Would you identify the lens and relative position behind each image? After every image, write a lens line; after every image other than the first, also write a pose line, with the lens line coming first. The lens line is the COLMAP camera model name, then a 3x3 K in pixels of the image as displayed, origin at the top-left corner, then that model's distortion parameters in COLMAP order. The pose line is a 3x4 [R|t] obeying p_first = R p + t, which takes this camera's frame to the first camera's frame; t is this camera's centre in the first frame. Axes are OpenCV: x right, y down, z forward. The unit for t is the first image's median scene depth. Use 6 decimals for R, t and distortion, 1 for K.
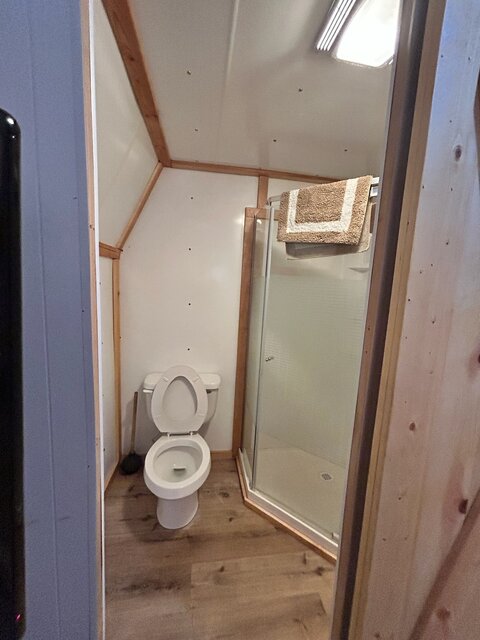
lens RADIAL K [[256.5, 0, 239.1], [0, 256.5, 320.4], [0, 0, 1]] dist [-0.000623, 0.000255]
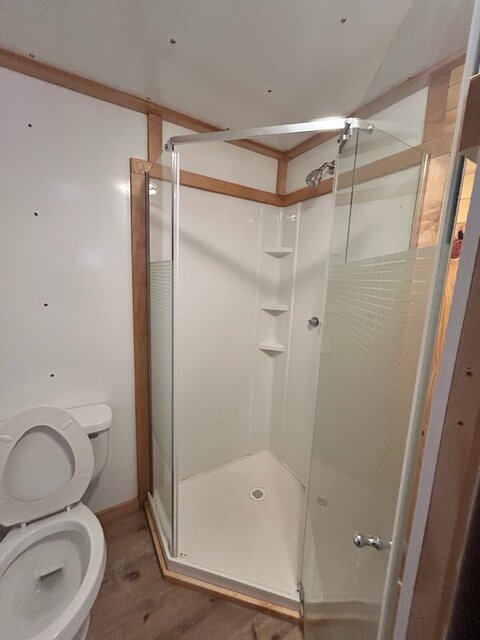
lens RADIAL K [[256.5, 0, 240.1], [0, 256.5, 317.4], [0, 0, 1]] dist [-0.000623, 0.000255]
pose [[0.919167, -0.078829, 0.385899, -0.002355], [0.069812, 0.996861, 0.037350, -0.025627], [-0.387632, -0.007390, 0.921785, 0.249691]]
